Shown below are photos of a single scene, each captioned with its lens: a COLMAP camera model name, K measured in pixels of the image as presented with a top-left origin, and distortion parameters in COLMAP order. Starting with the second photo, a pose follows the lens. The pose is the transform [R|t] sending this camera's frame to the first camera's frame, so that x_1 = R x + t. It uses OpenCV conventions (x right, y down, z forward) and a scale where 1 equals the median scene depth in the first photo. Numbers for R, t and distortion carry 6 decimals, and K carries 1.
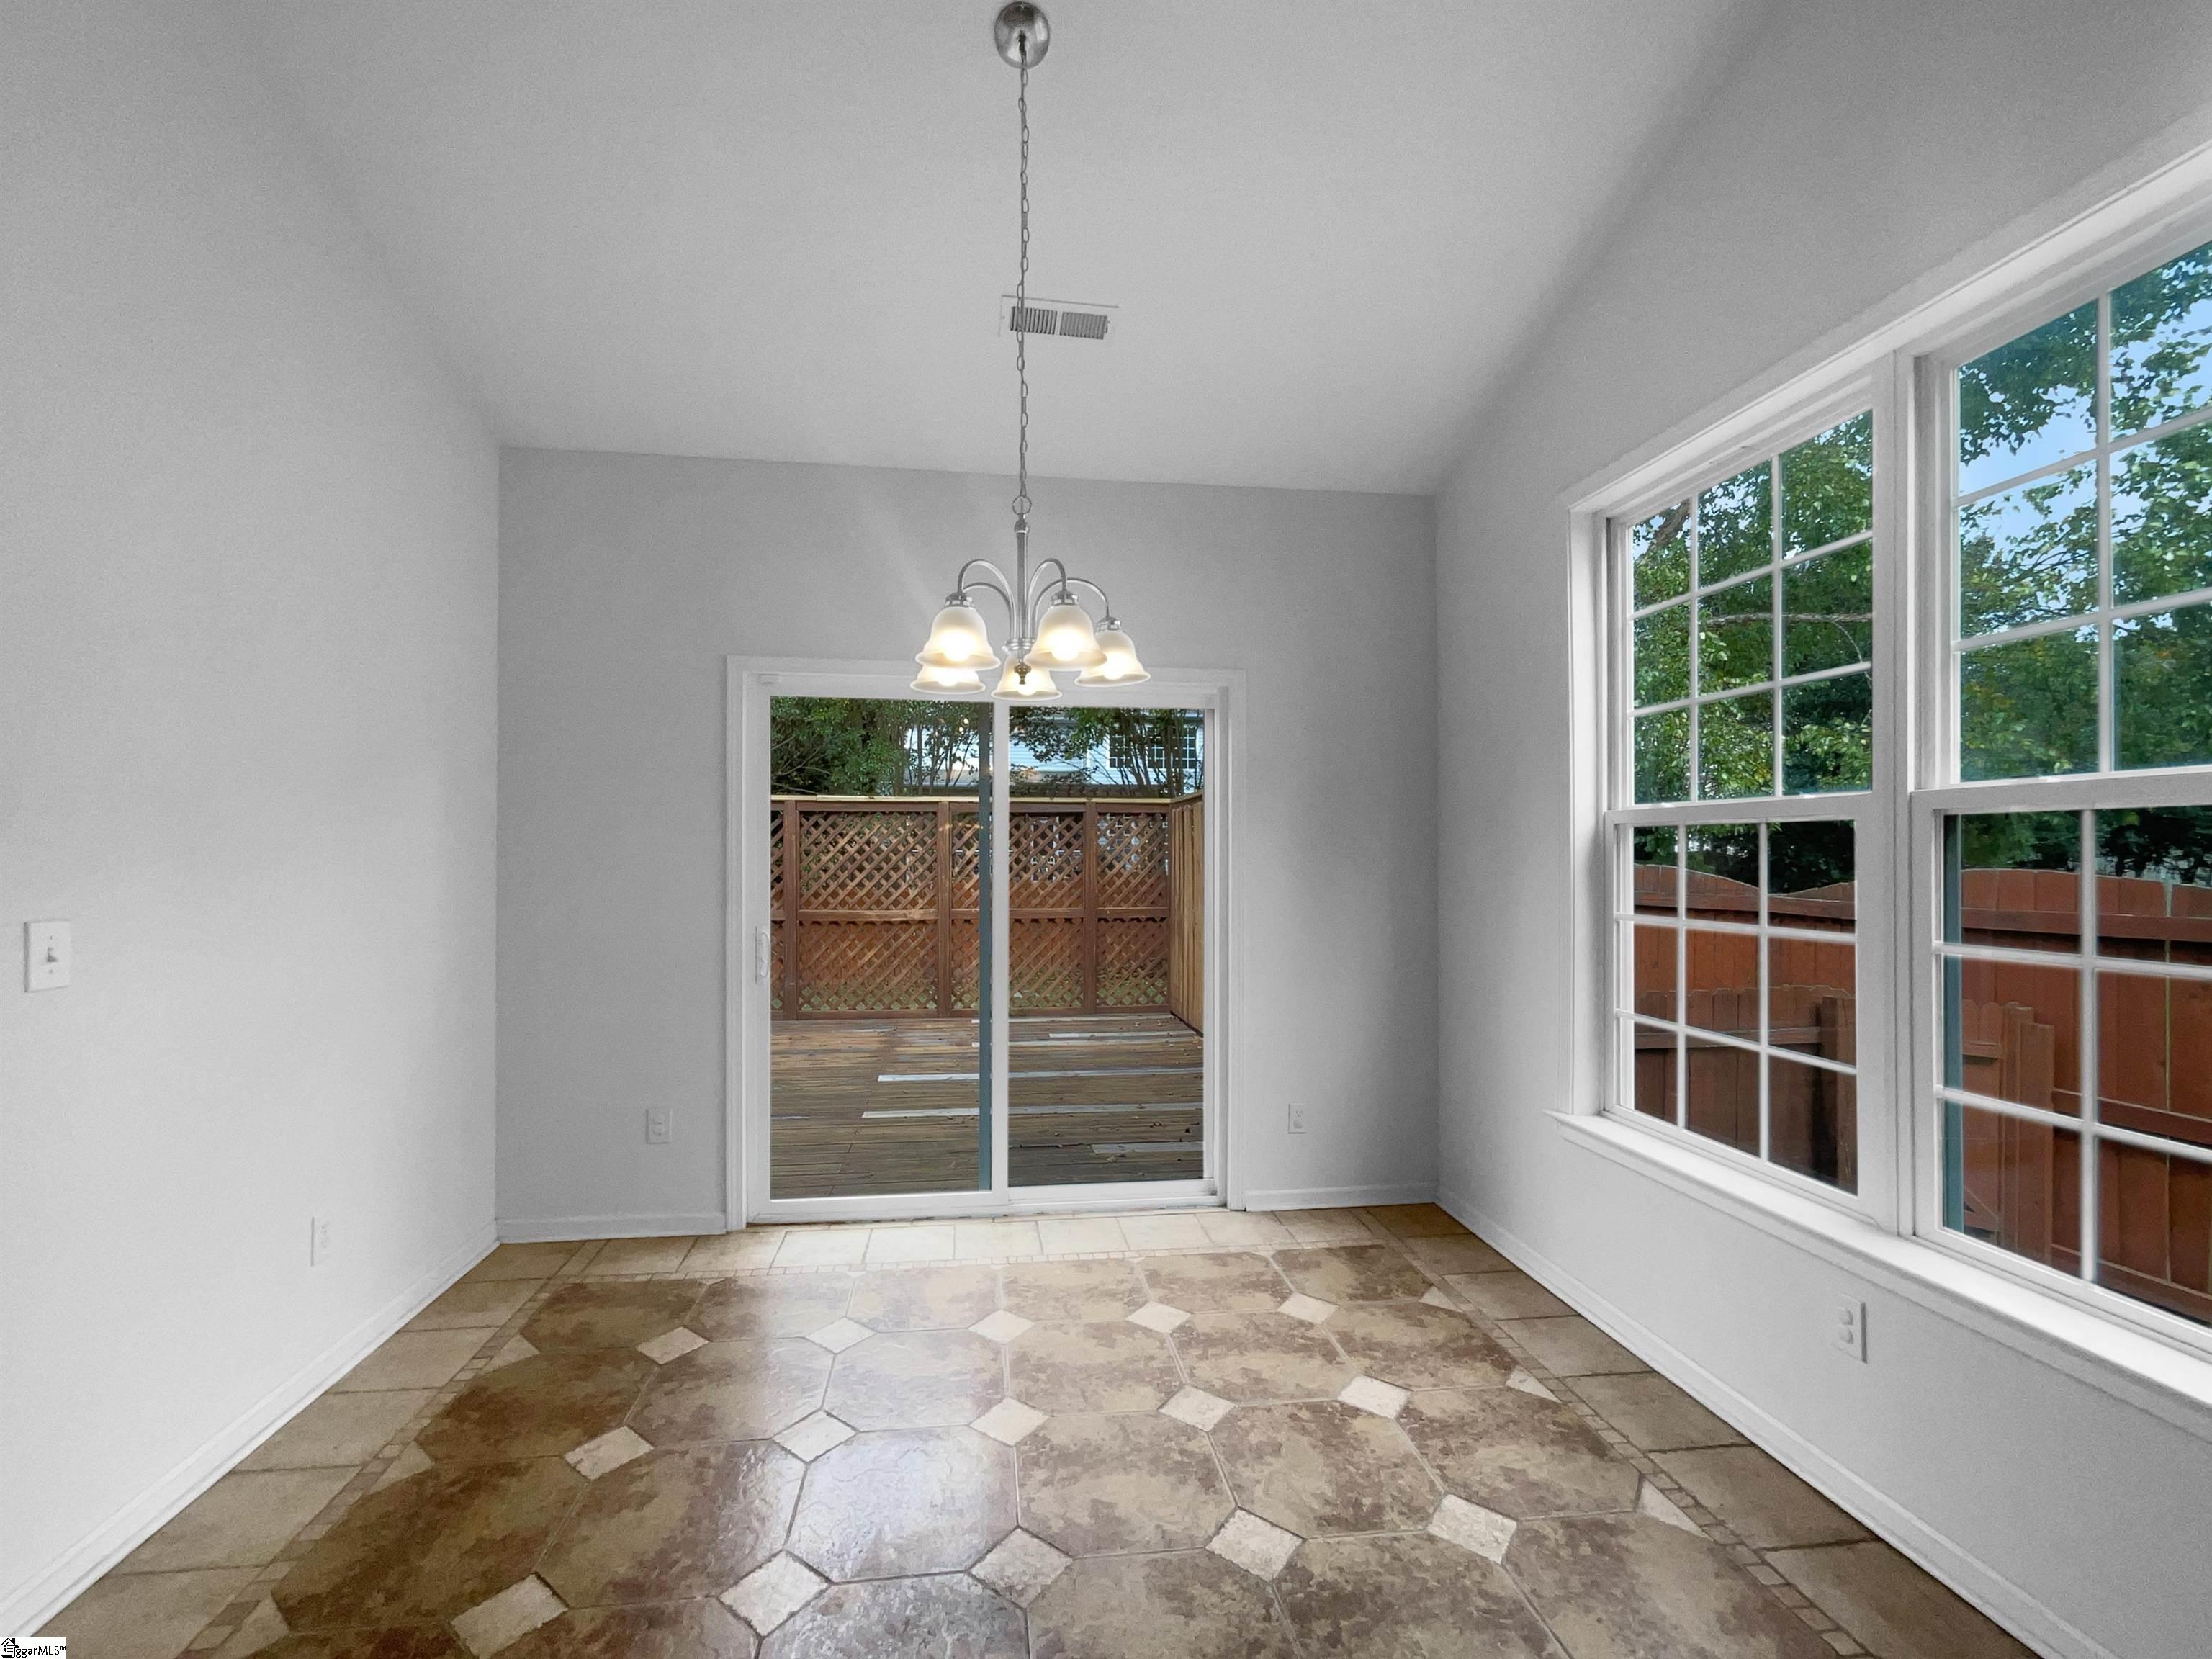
lens RADIAL K [[922.9, 0, 1094.8], [0, 922.9, 849.7], [0, 0, 1]] dist [0.001267, 0.000124]
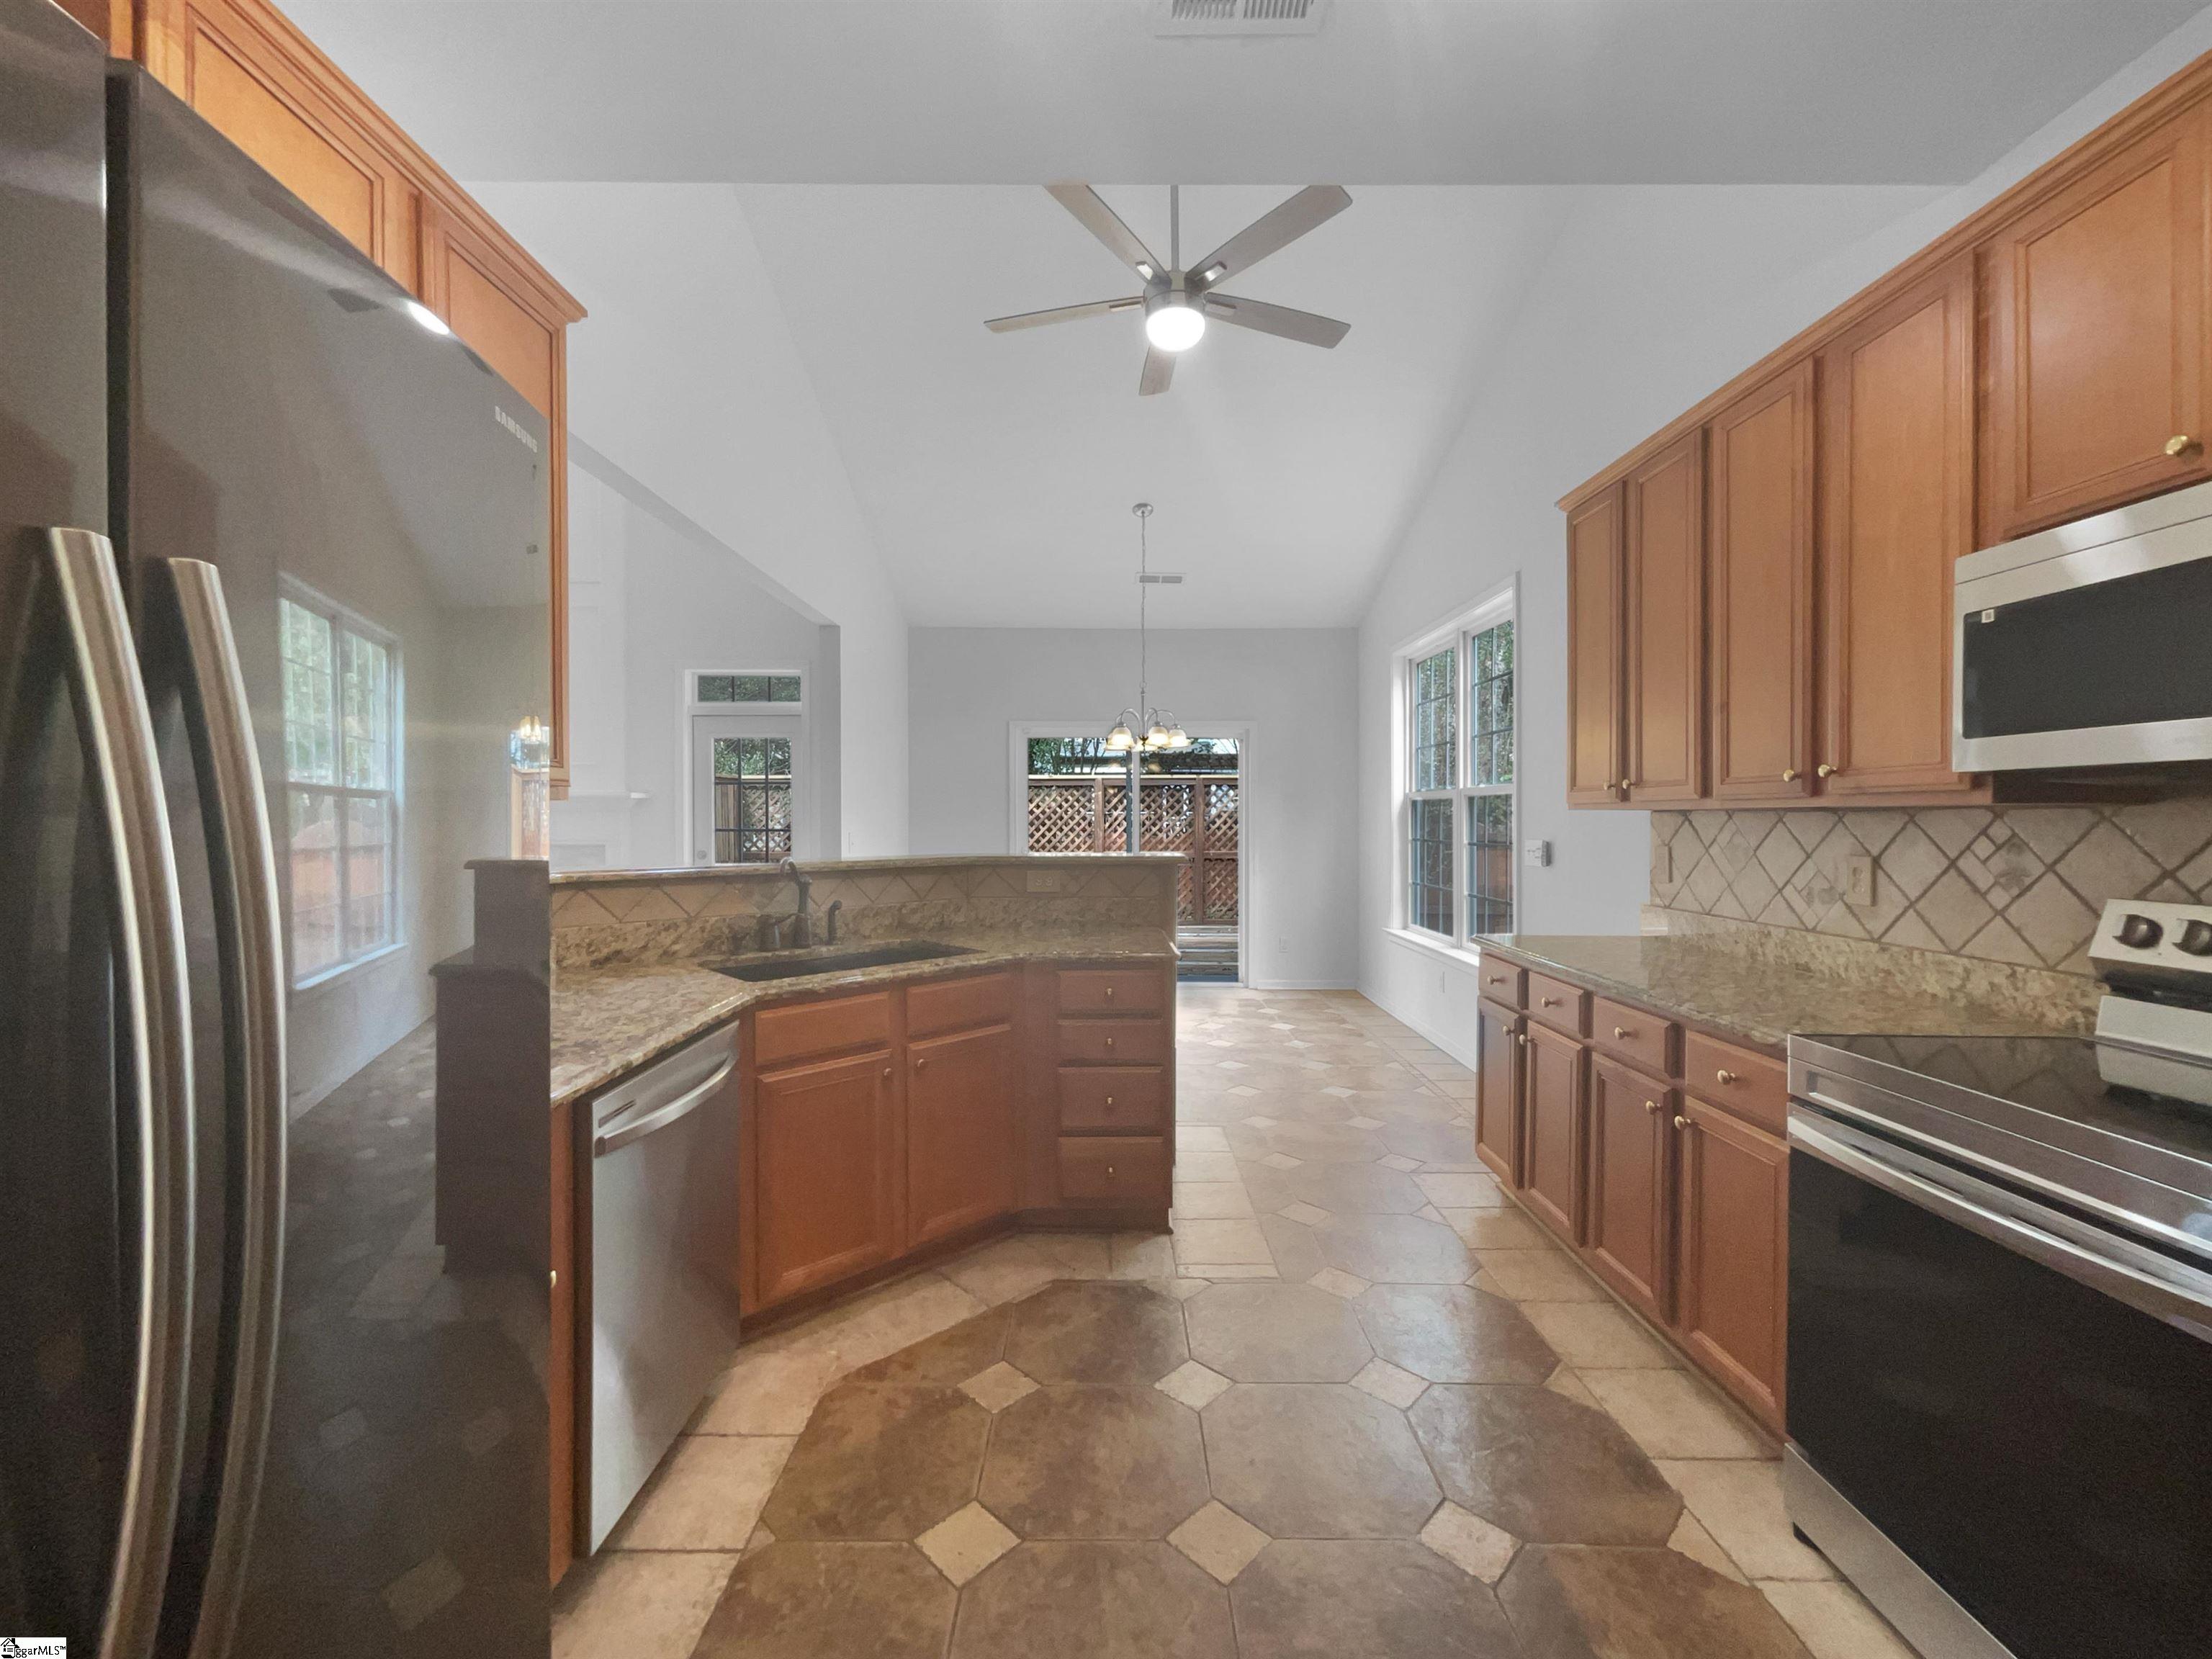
lens RADIAL K [[922.9, 0, 1101.6], [0, 922.9, 825.0], [0, 0, 1]] dist [0.001267, 0.000124]
pose [[0.989848, 0.000154, -0.142127, 0.115510], [0.001726, 0.999913, 0.013108, 0.005911], [0.142117, -0.013220, 0.989762, -1.050721]]
